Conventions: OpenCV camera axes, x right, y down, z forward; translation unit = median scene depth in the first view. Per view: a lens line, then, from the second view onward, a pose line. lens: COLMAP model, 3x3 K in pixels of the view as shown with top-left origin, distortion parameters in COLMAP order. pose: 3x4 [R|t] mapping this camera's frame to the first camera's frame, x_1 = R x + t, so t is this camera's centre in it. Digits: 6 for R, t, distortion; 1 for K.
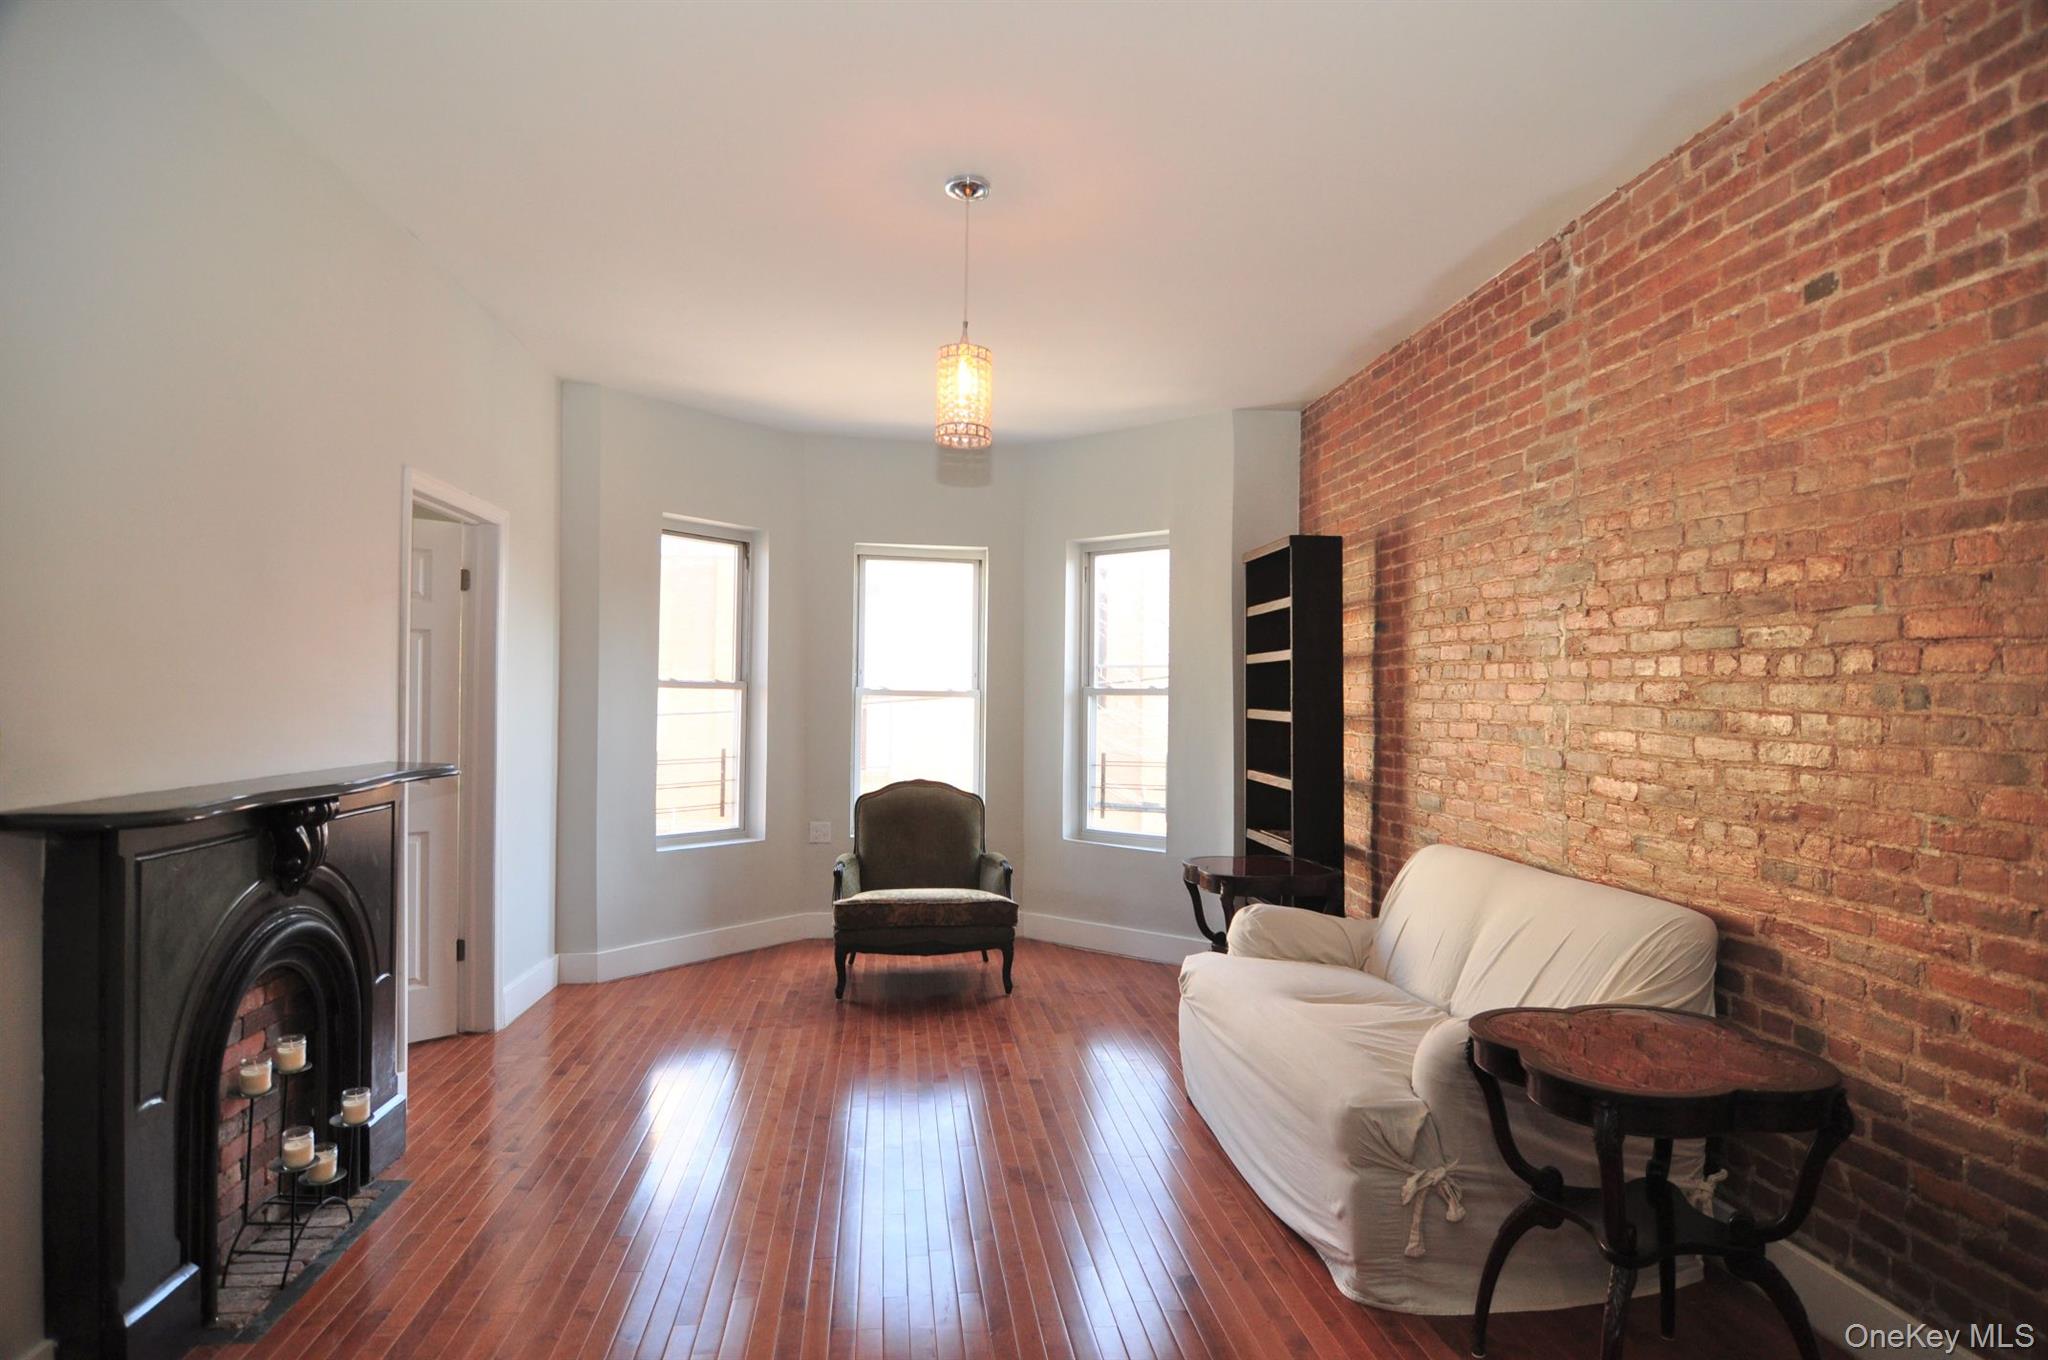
lens RADIAL K [[1067.5, 0, 951.1], [0, 1067.5, 686.3], [0, 0, 1]] dist [0.000527, -0.000526]
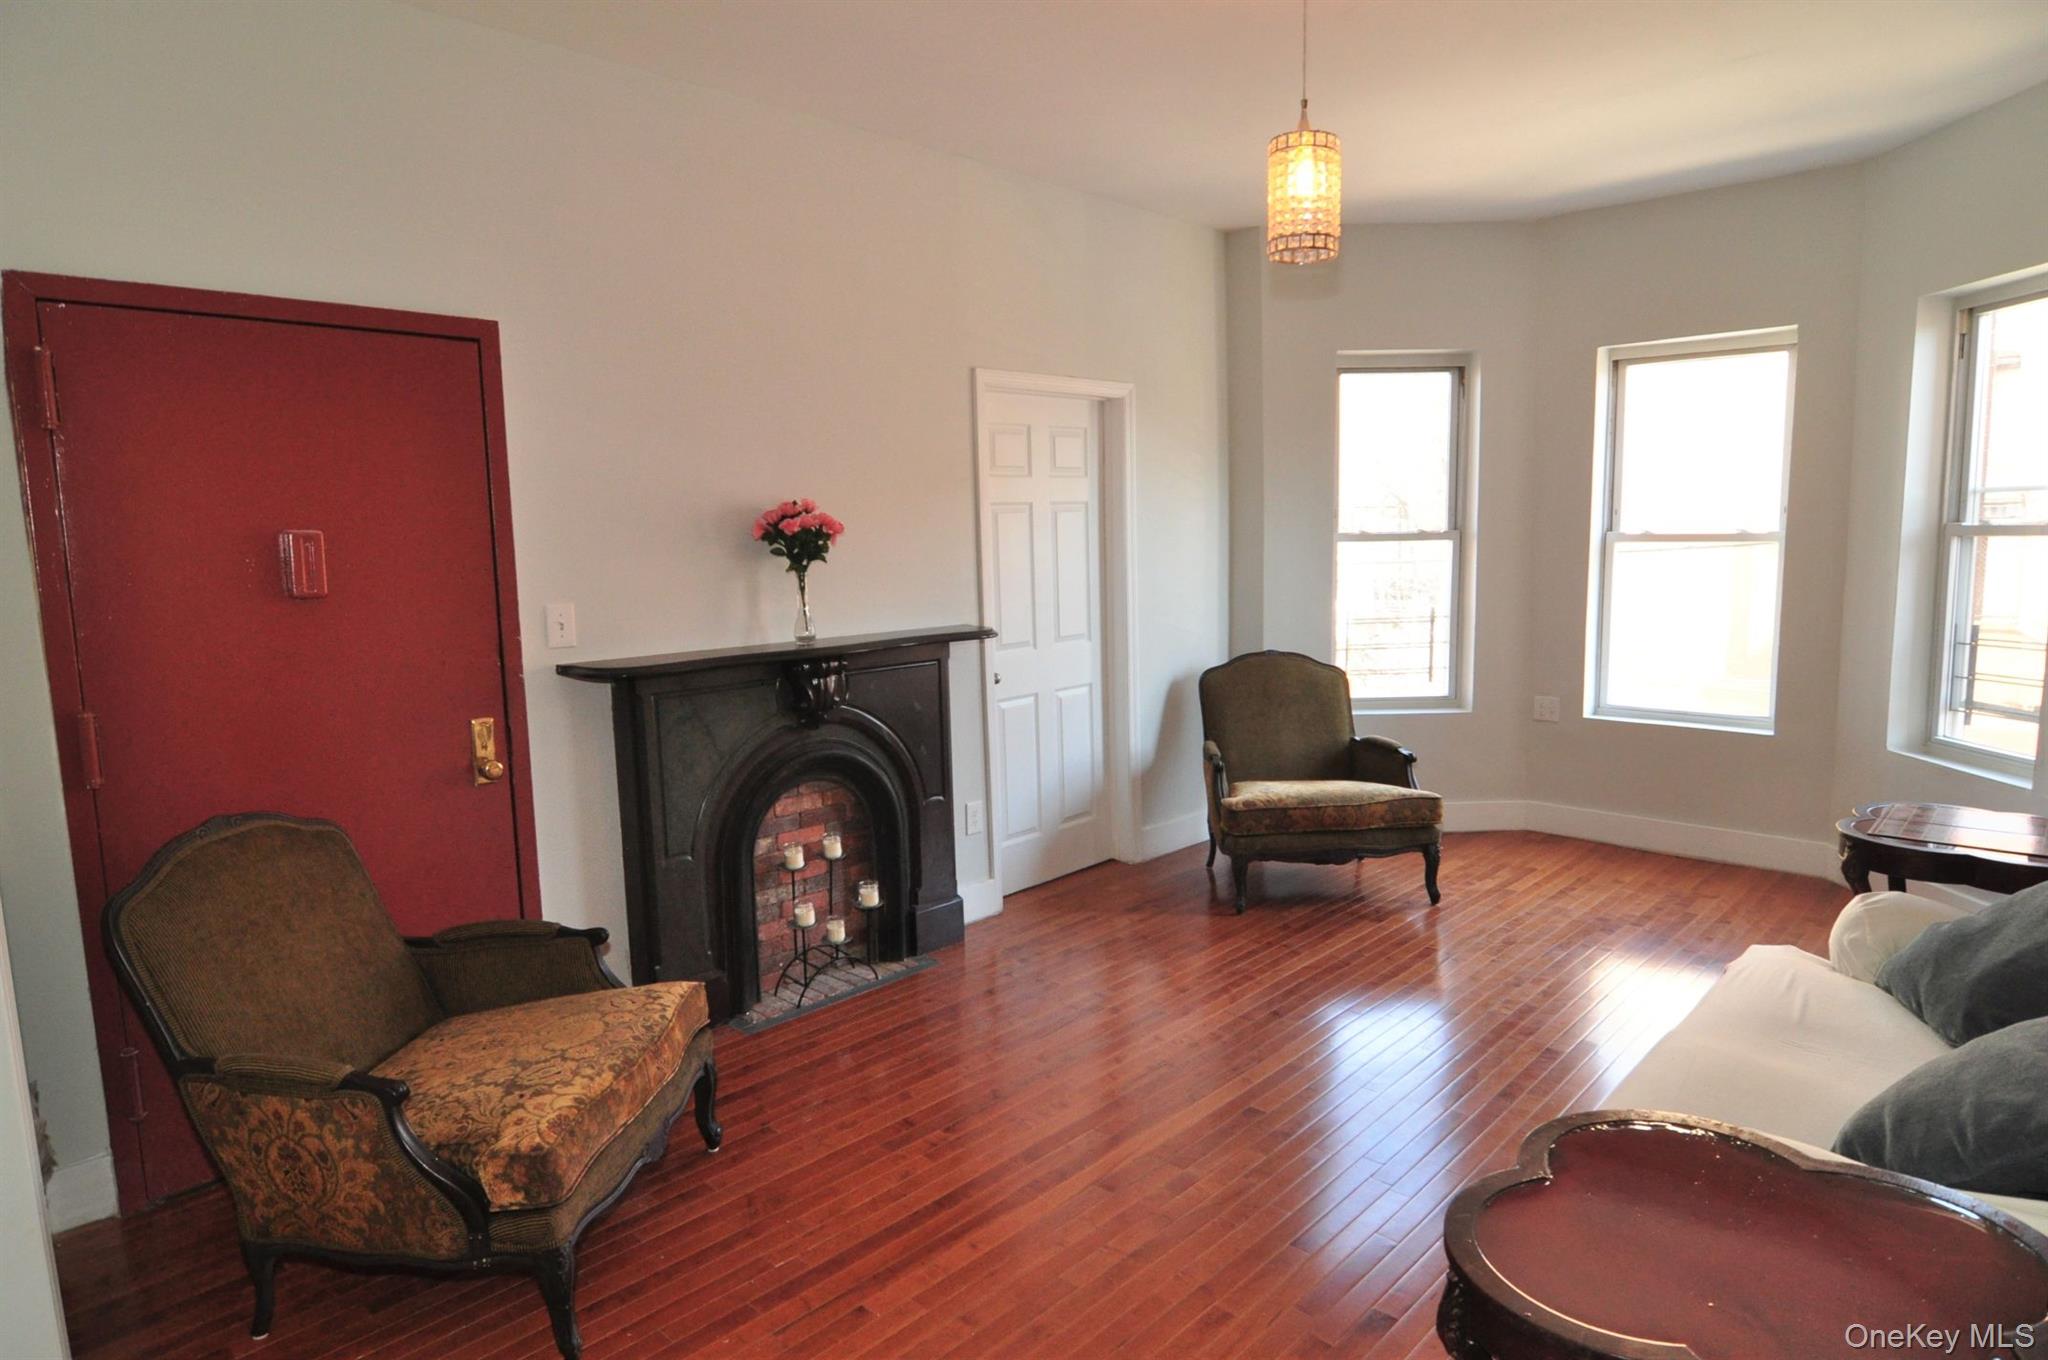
lens RADIAL K [[1119.6, 0, 1027.3], [0, 1119.6, 672.5], [0, 0, 1]] dist [0.000396, -0.008072]
pose [[0.670531, 0.062518, -0.739243, 0.259214], [0.040549, 0.991865, 0.120662, -0.014107], [0.740773, -0.110883, 0.662541, 0.125063]]
